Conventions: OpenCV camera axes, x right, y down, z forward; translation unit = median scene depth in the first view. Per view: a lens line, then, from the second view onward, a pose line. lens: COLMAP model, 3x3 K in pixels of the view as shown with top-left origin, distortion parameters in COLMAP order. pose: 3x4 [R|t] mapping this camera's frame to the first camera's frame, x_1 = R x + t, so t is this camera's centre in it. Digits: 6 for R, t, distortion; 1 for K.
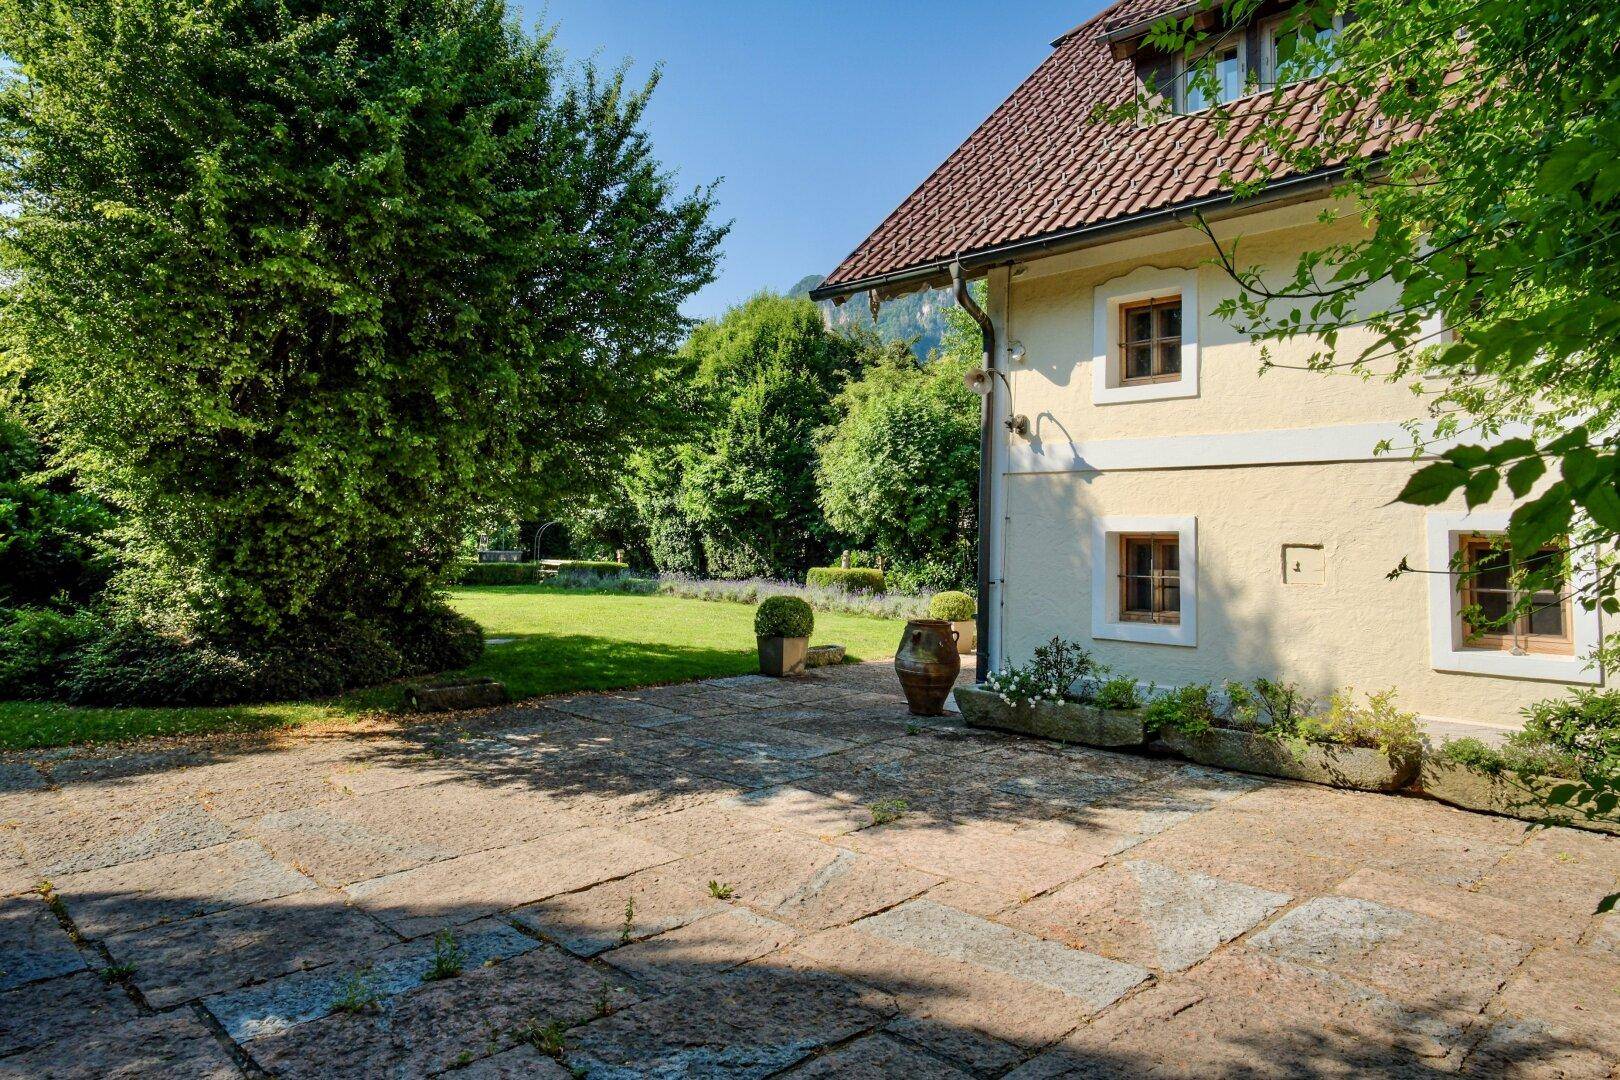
lens RADIAL K [[1014.0, 0, 810.0], [0, 1014.0, 540.0], [0, 0, 1]] dist [0.002158, -0.000144]
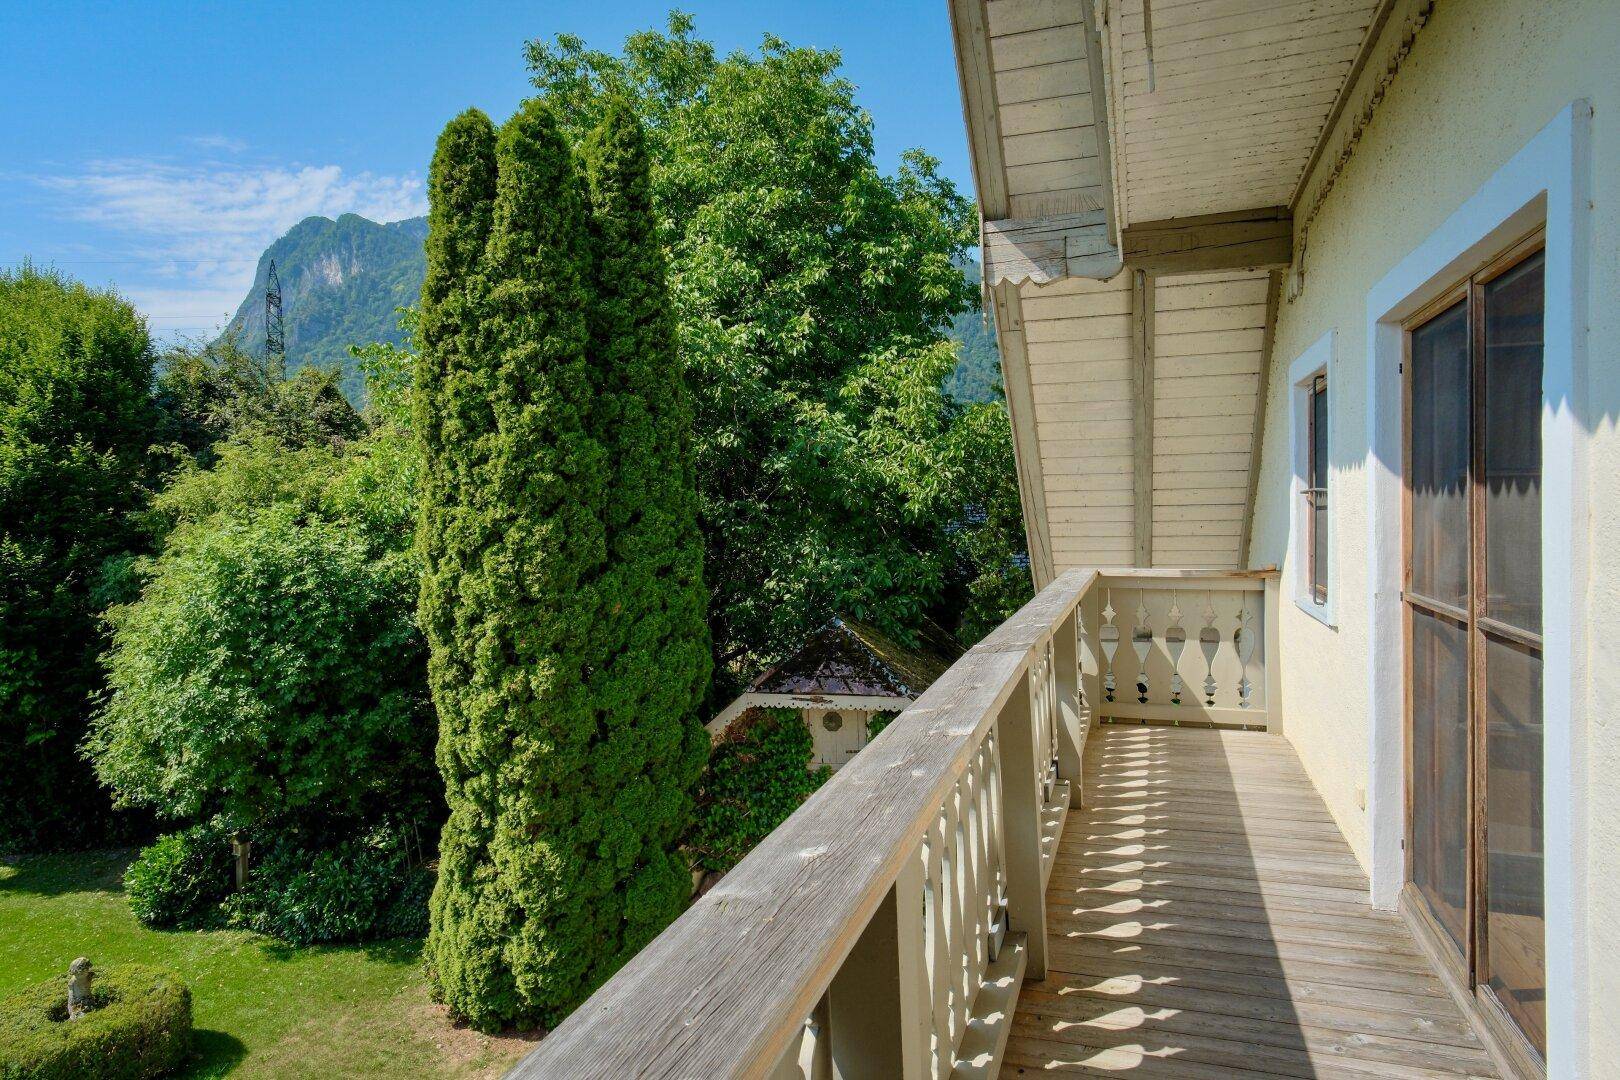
lens RADIAL K [[984.7, 0, 810.0], [0, 984.7, 540.0], [0, 0, 1]] dist [0.003136, 0.001337]
pose [[0.912354, -0.047372, 0.406653, 0.127280], [0.016598, 0.996746, 0.078877, -0.157196], [-0.409066, -0.065214, 0.910171, 0.409538]]
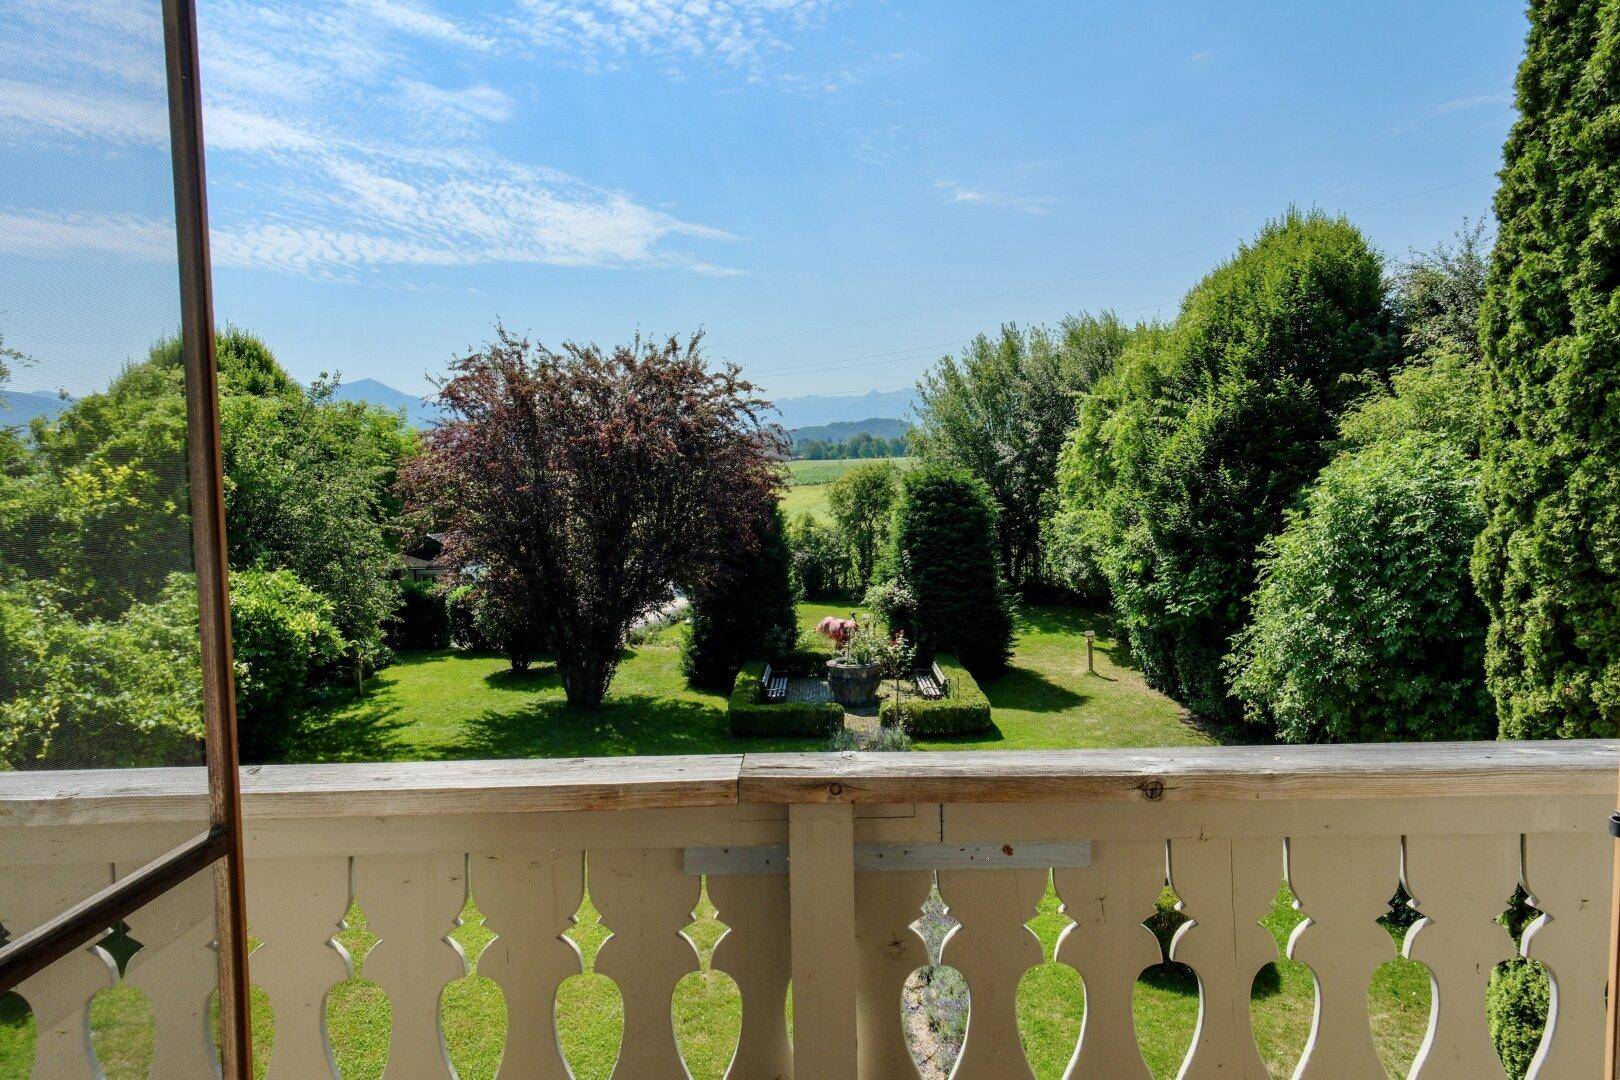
lens RADIAL K [[1014.0, 0, 810.0], [0, 1014.0, 540.0], [0, 0, 1]] dist [0.002158, -0.000144]
pose [[0.672597, 0.034360, -0.739211, 0.231863], [0.058996, 0.993252, 0.099848, -0.154852], [0.737653, -0.110768, 0.666032, 0.458868]]
